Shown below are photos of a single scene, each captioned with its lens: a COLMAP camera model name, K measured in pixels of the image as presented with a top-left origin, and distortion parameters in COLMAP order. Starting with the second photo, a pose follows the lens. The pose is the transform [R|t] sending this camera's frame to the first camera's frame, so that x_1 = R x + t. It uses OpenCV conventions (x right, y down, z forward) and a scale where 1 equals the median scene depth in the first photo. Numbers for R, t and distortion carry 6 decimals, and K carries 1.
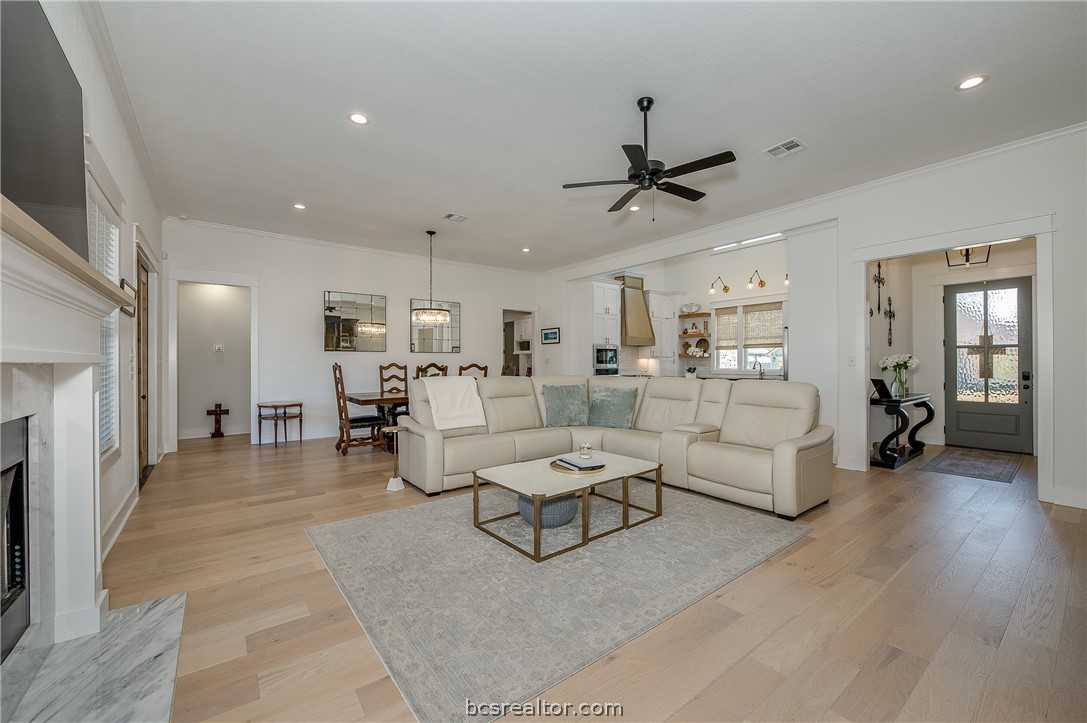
lens RADIAL K [[430.5, 0, 550.6], [0, 430.5, 361.2], [0, 0, 1]] dist [-0.001874, -0.000306]
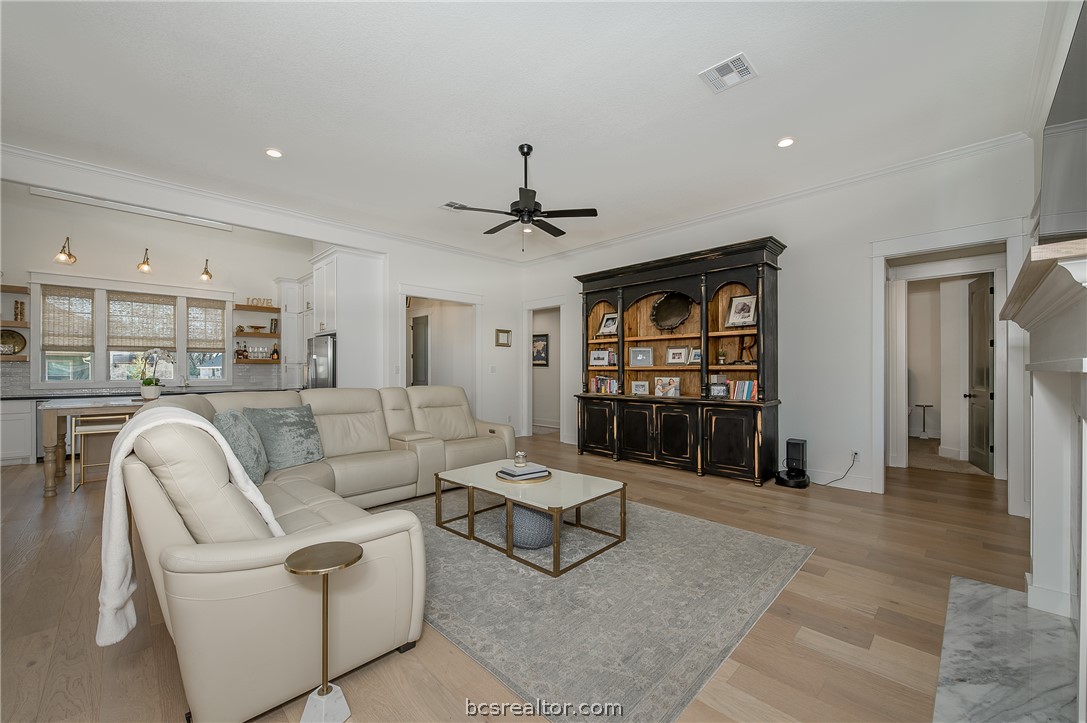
lens RADIAL K [[430.5, 0, 549.1], [0, 430.5, 368.3], [0, 0, 1]] dist [-0.001874, -0.000306]
pose [[-0.131312, 0.007826, 0.991310, -0.961103], [-0.000421, 0.999968, -0.007950, 0.007193], [-0.991341, -0.001461, -0.131305, 1.119804]]
